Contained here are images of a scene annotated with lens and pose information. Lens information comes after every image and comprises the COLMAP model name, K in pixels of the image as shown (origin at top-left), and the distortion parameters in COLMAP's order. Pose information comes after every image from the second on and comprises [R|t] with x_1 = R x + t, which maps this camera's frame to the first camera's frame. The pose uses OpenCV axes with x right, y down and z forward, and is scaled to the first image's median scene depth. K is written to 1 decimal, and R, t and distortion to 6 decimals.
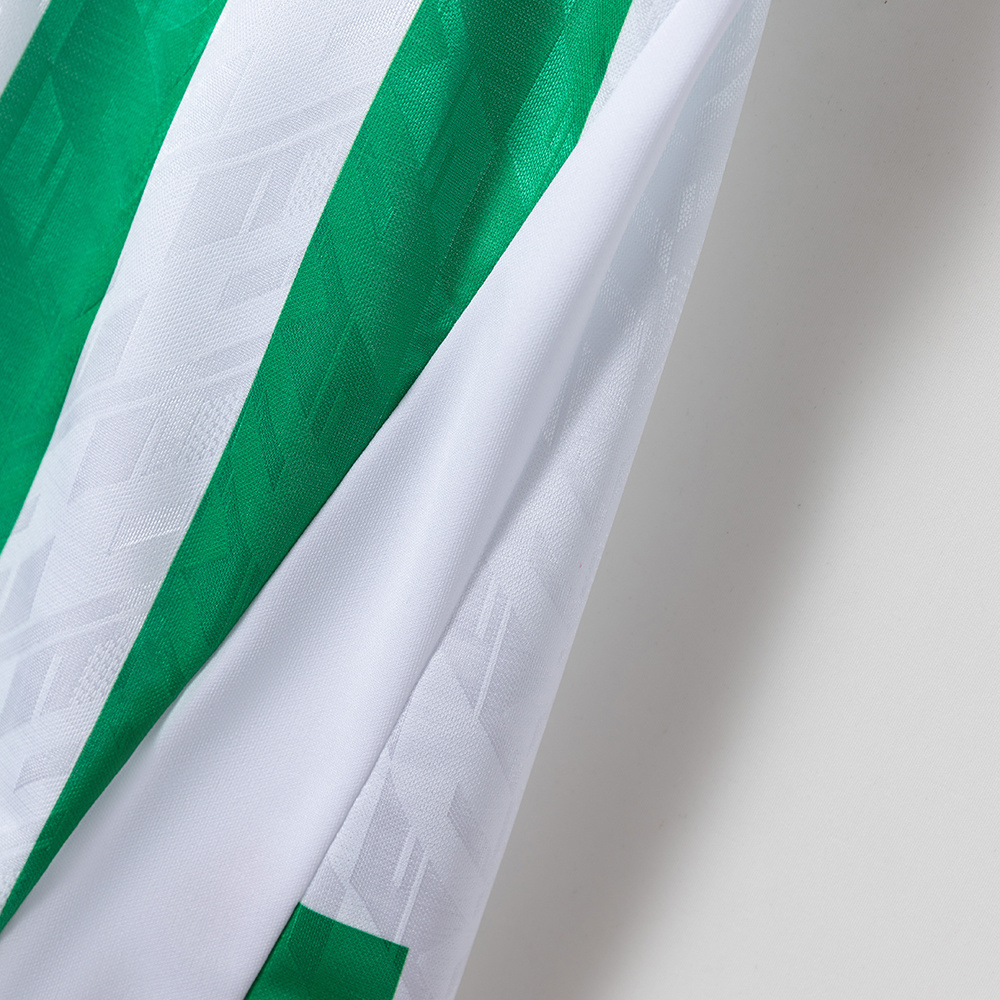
lens RADIAL K [[3379.4, 0, 503.5], [0, 3379.4, 497.8], [0, 0, 1]] dist [-0.004961, 0.000000]
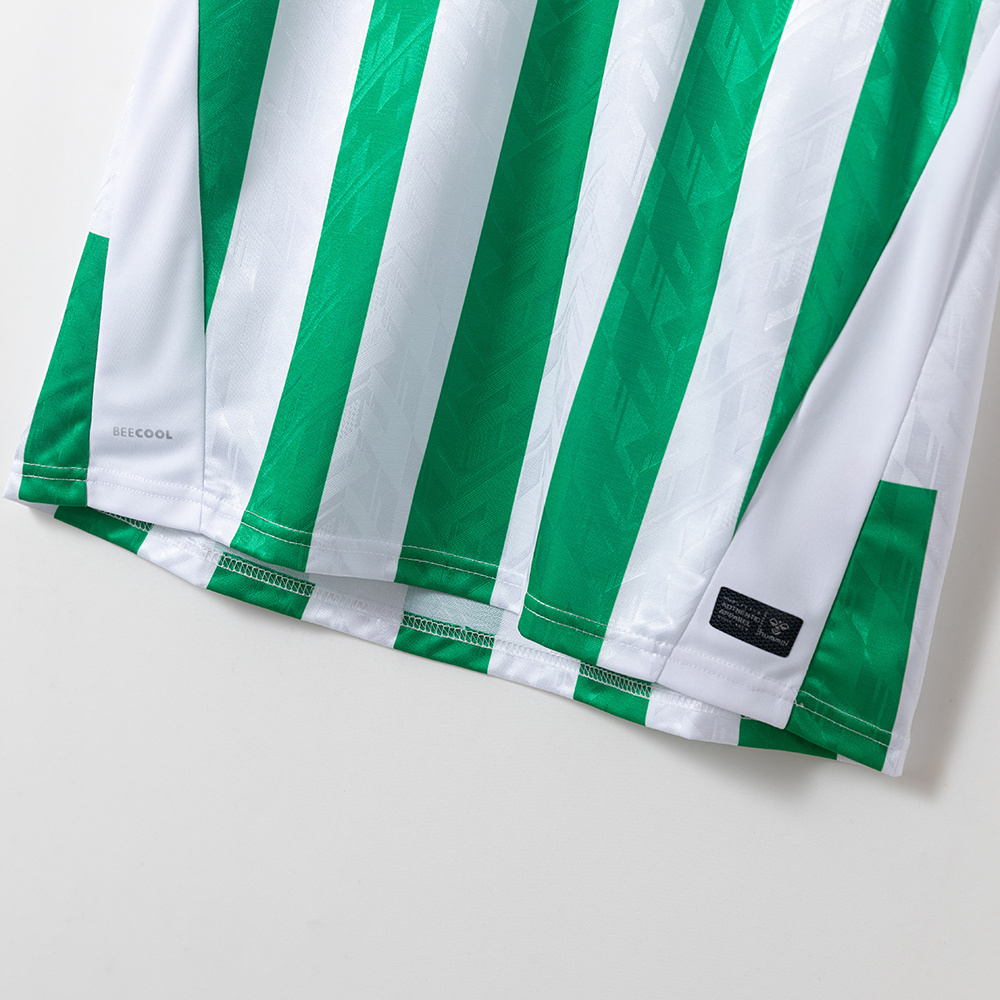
lens RADIAL K [[3379.4, 0, 497.1], [0, 3379.4, 502.8], [0, 0, 1]] dist [-0.004961, 0.000000]
pose [[0.985816, -0.167593, -0.008910, -0.283446], [0.167465, 0.985784, -0.013588, 0.124081], [0.011061, 0.011904, 0.999868, -1.121382]]
